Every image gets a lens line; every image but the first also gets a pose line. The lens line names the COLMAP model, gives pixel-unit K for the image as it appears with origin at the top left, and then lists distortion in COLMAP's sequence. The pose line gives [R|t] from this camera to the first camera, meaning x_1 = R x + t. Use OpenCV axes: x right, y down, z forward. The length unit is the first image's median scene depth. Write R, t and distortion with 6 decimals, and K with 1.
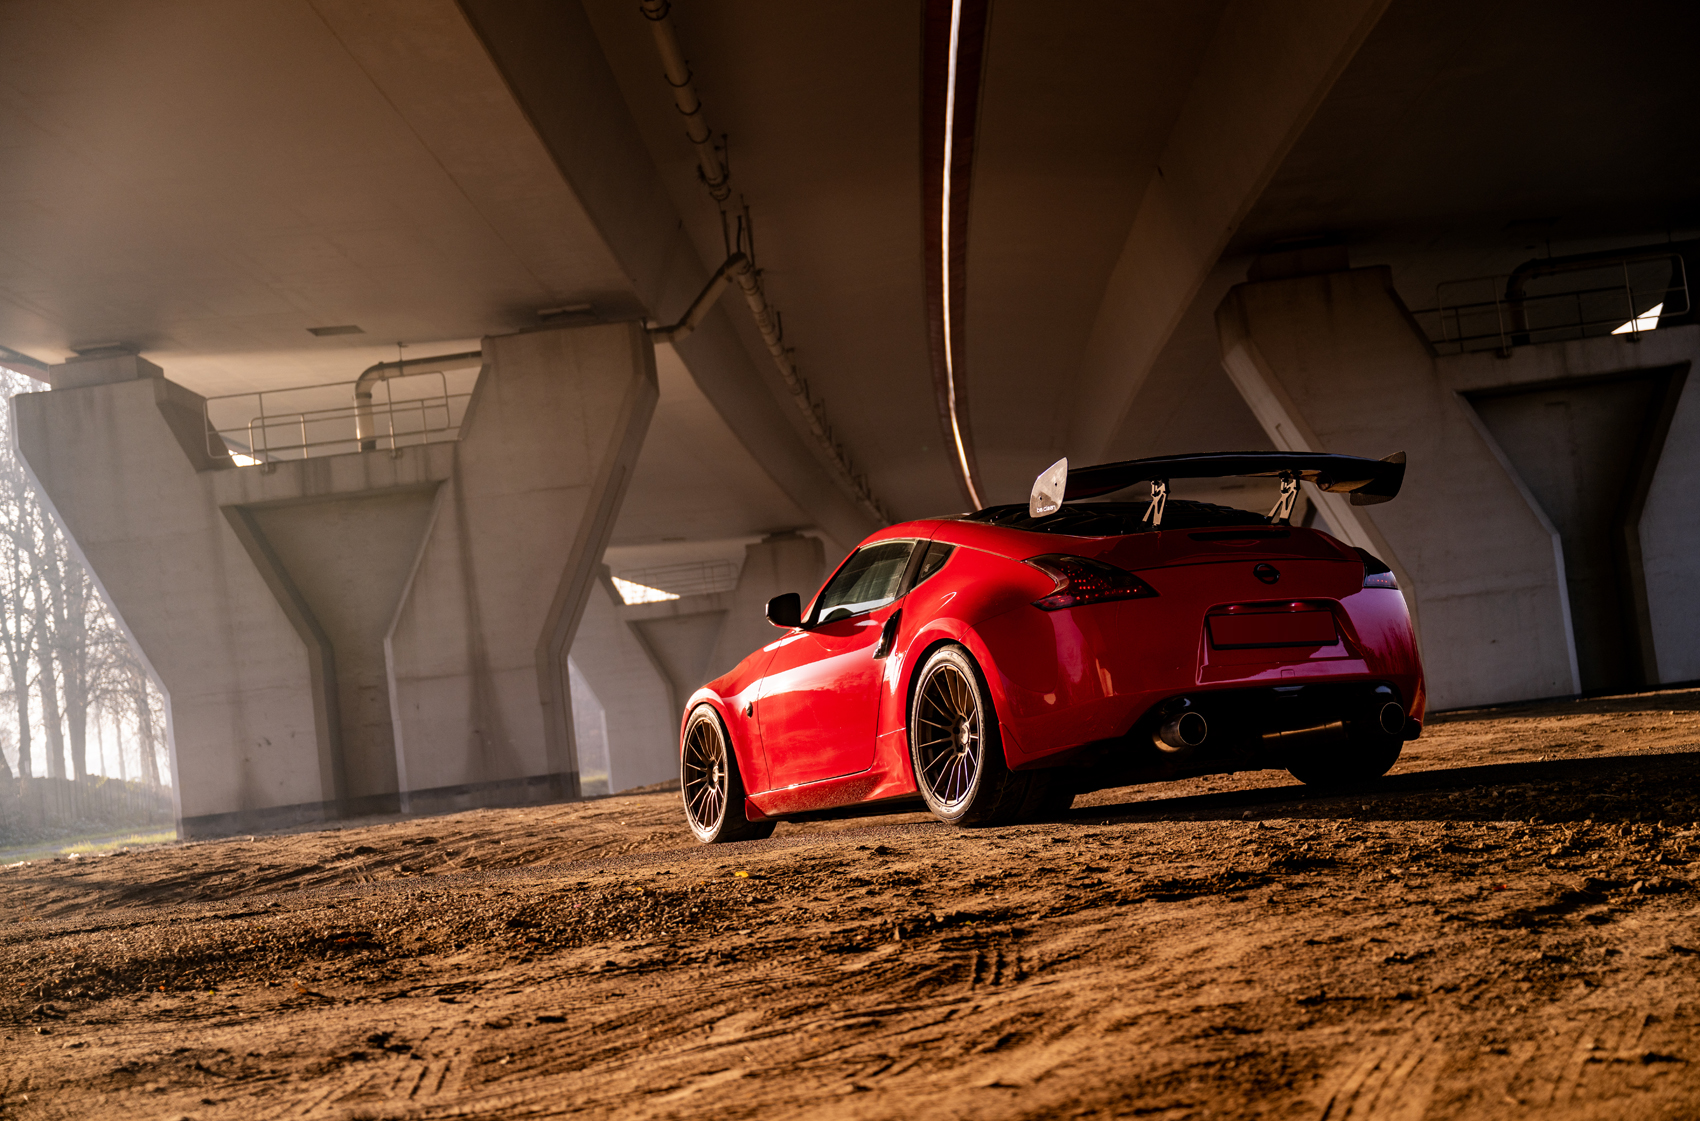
lens RADIAL K [[2459.0, 0, 852.3], [0, 2459.0, 563.1], [0, 0, 1]] dist [0.010645, 0.000000]
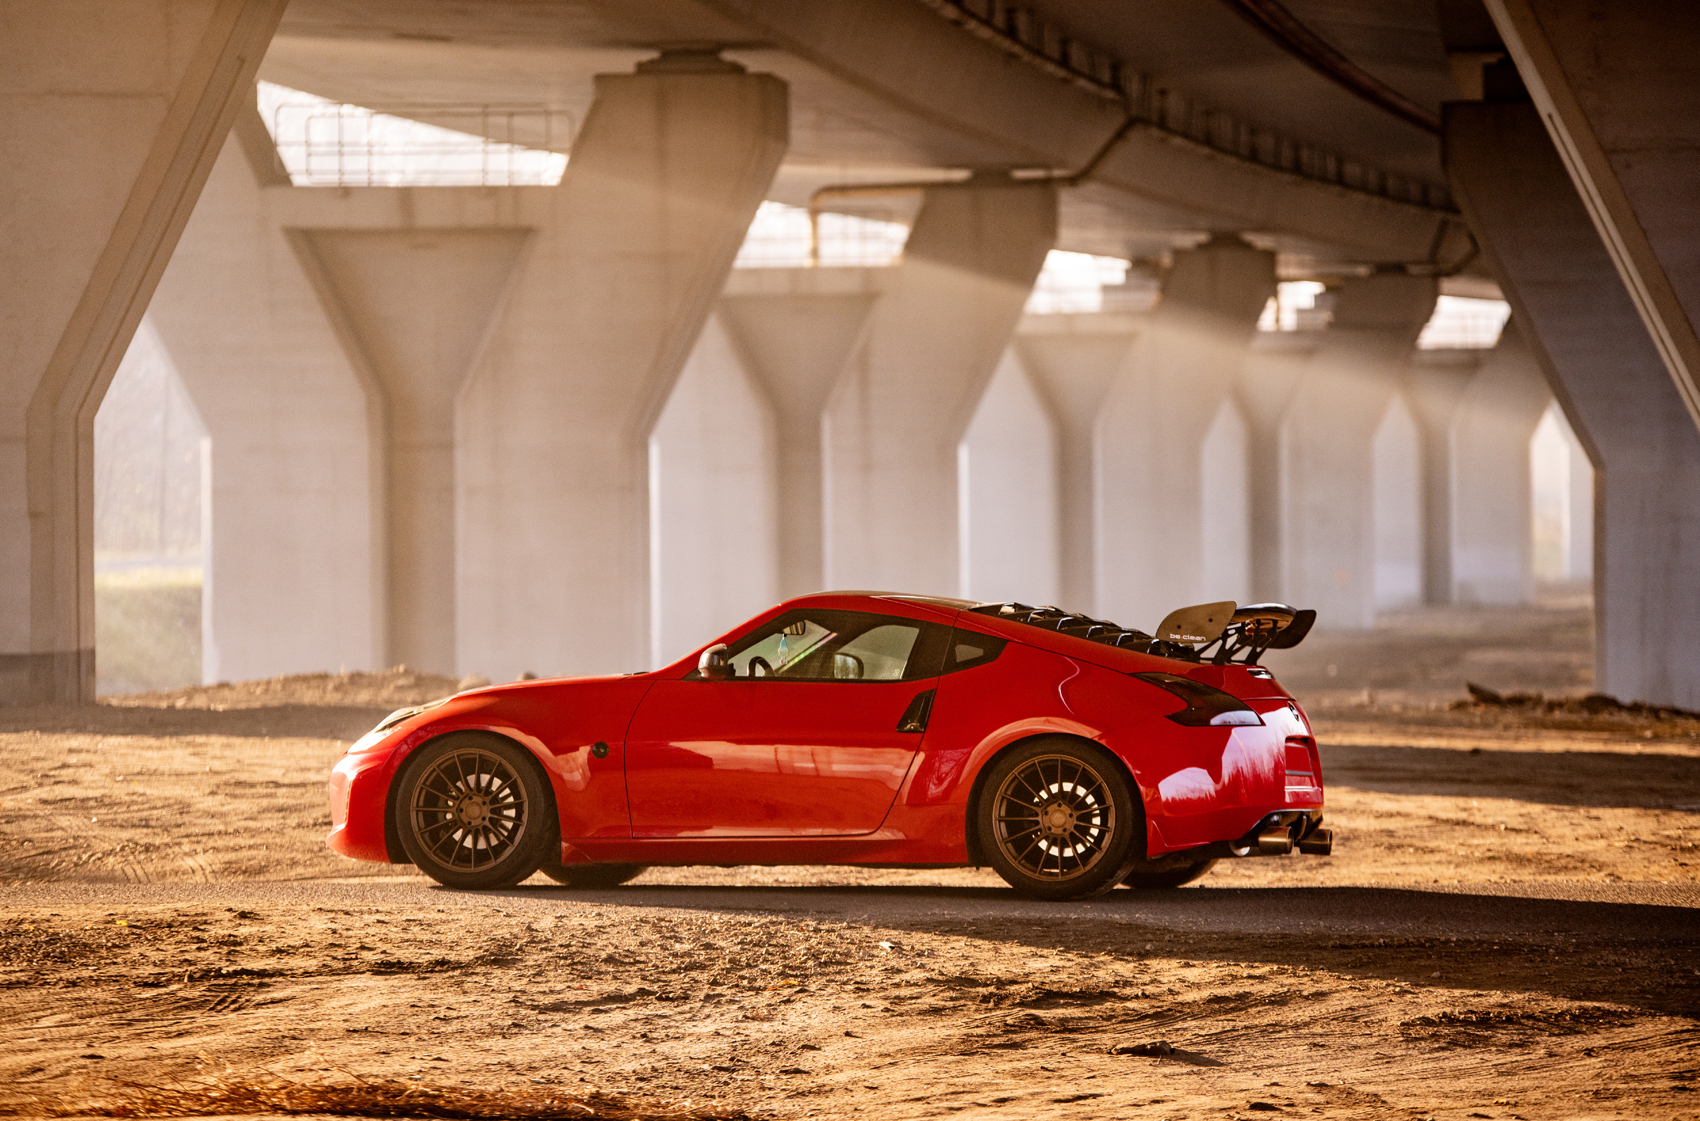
lens RADIAL K [[7732.7, 0, 851.6], [0, 7732.7, 567.0], [0, 0, 1]] dist [1.482450, 0.000000]
pose [[0.993800, 0.108196, -0.025579, 0.085790], [-0.105591, 0.990554, 0.087487, -0.092632], [0.034803, -0.084244, 0.995837, -0.617928]]
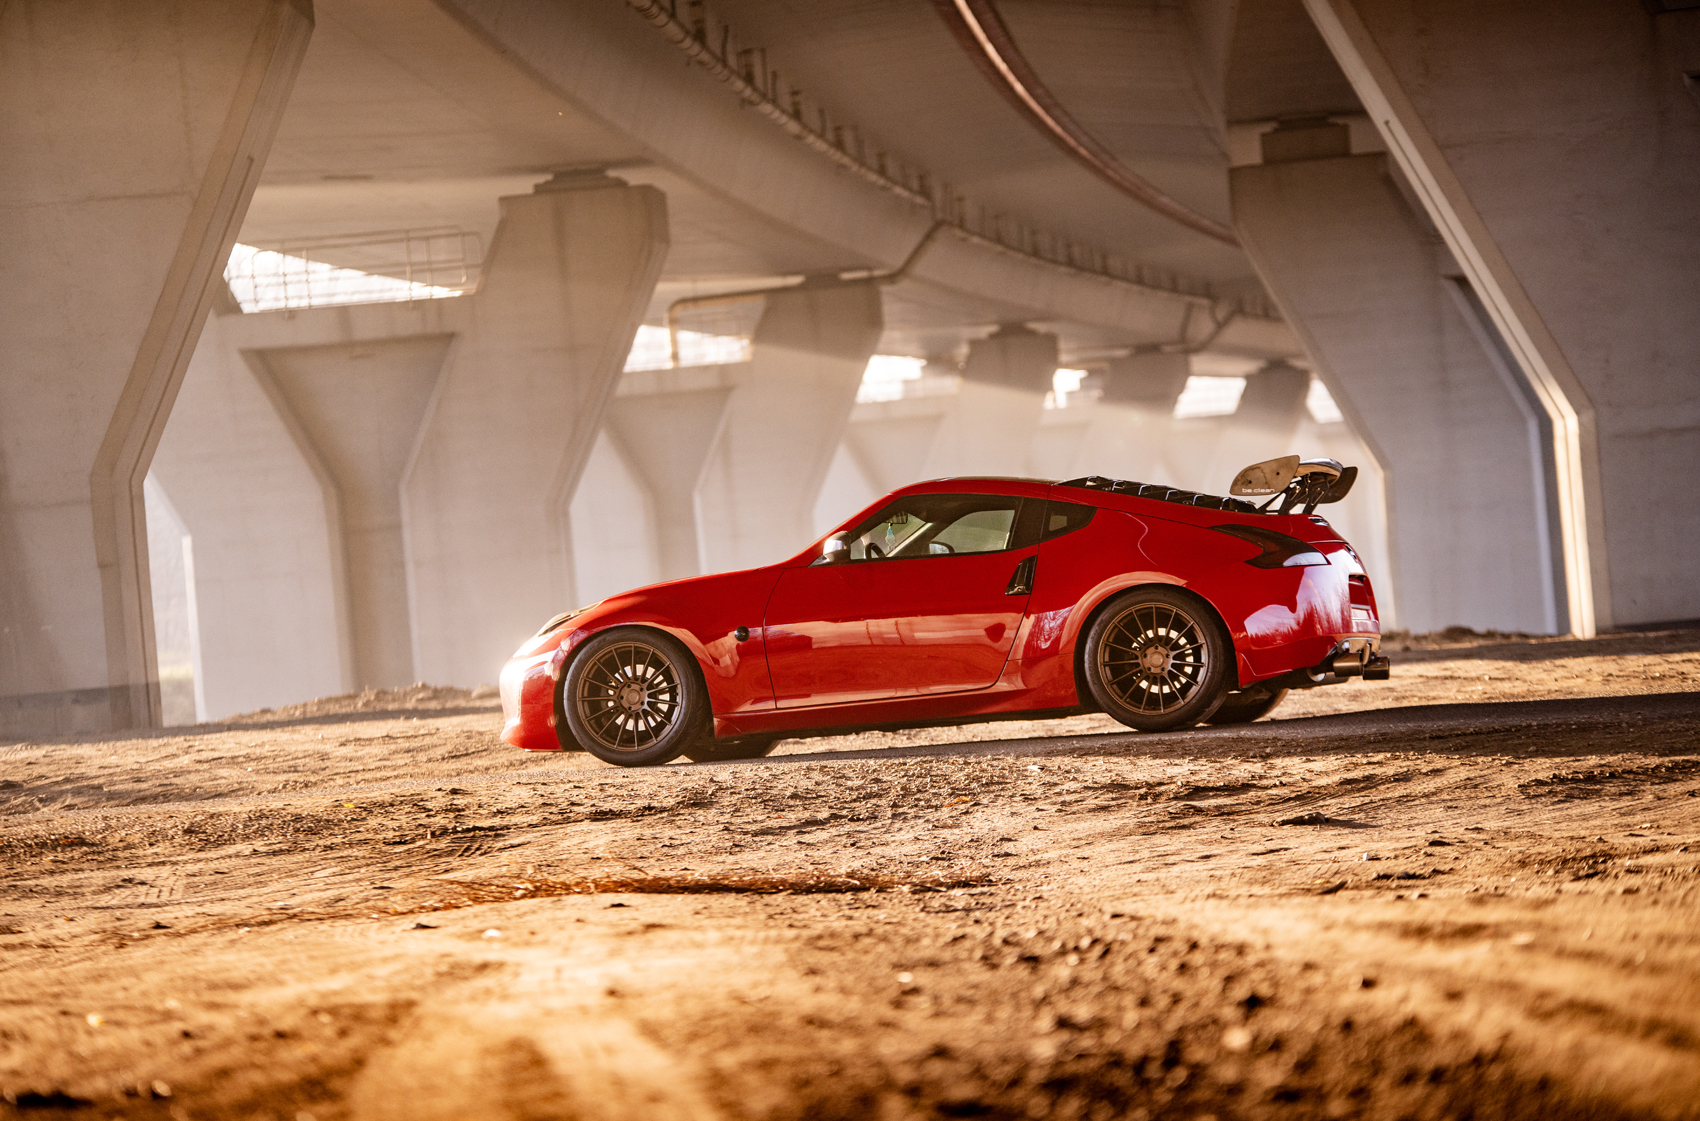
lens RADIAL K [[6619.6, 0, 843.6], [0, 6619.6, 553.8], [0, 0, 1]] dist [0.935959, 0.000000]
pose [[0.999519, 0.030989, 0.001450, 0.048272], [-0.031016, 0.997167, 0.068531, -0.060434], [0.000677, -0.068543, 0.997648, -0.589086]]
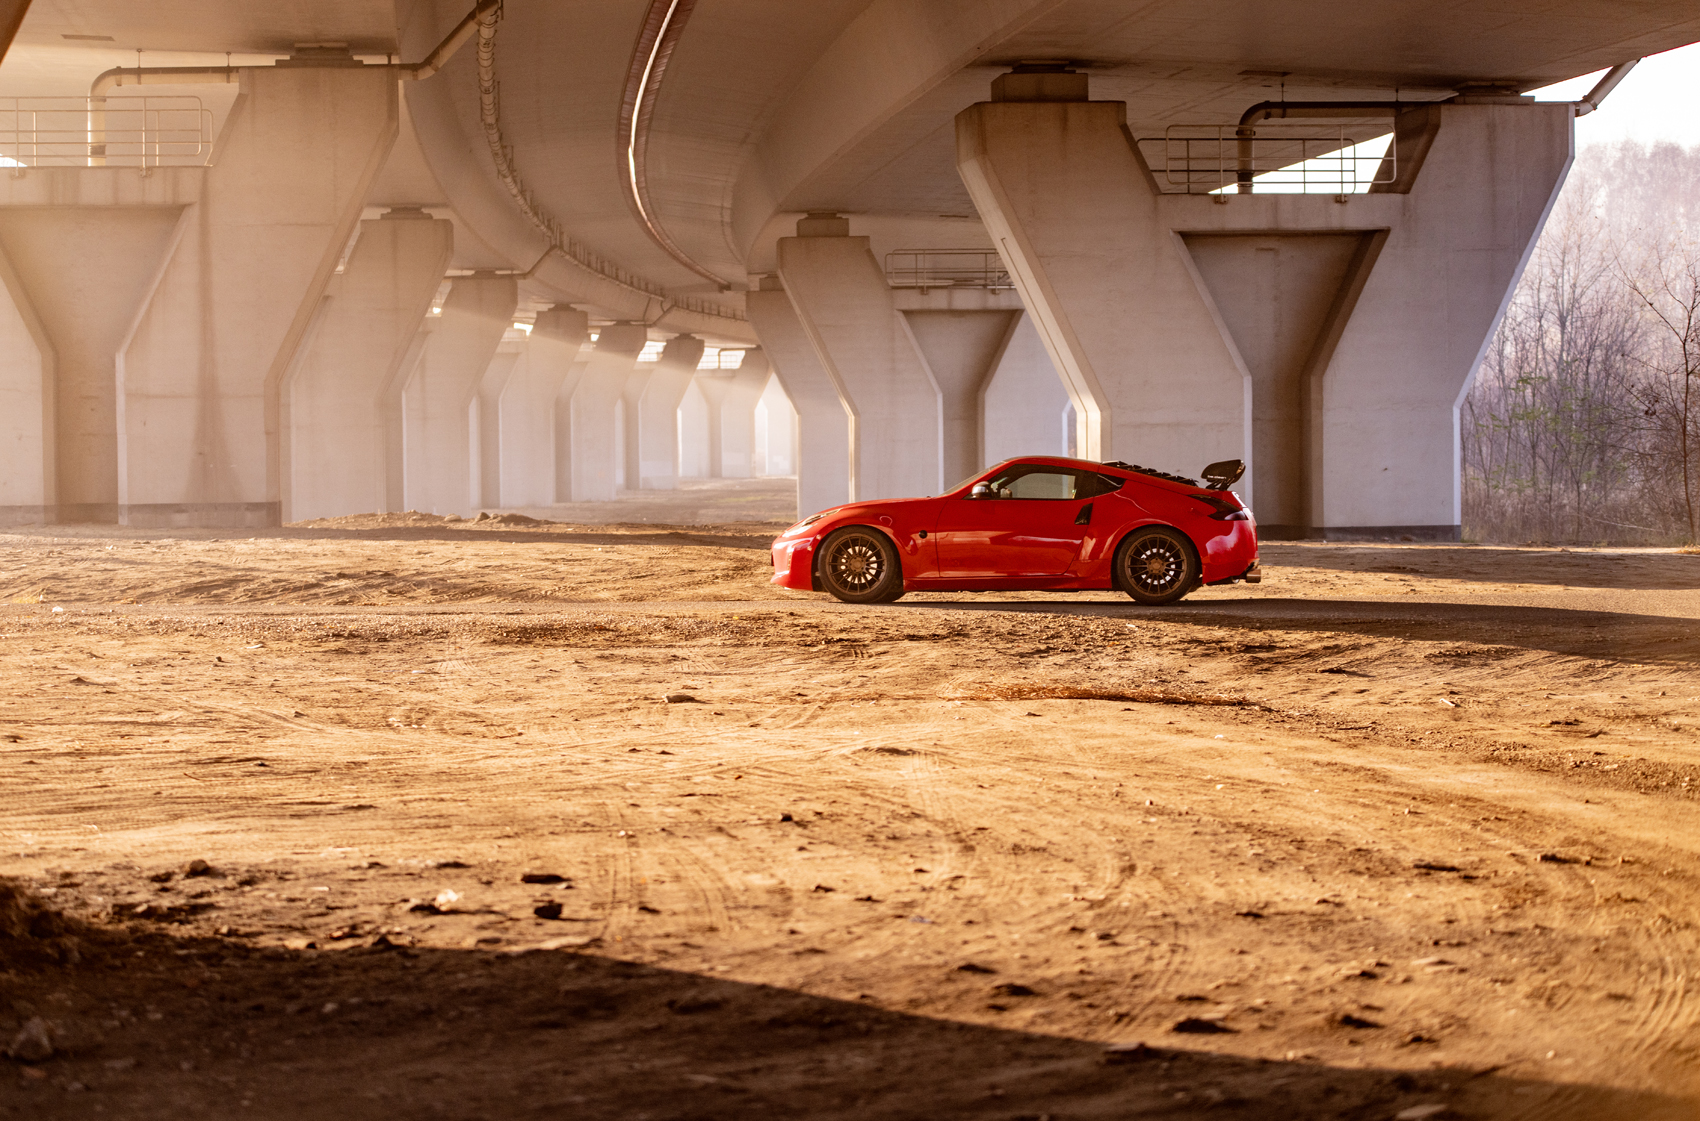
lens RADIAL K [[3857.4, 0, 853.0], [0, 3857.4, 554.4], [0, 0, 1]] dist [-0.144742, 0.000000]
pose [[0.984828, 0.102662, 0.139910, -0.104286], [-0.115842, 0.989223, 0.089549, -0.064709], [-0.129209, -0.104398, 0.986107, -0.616877]]
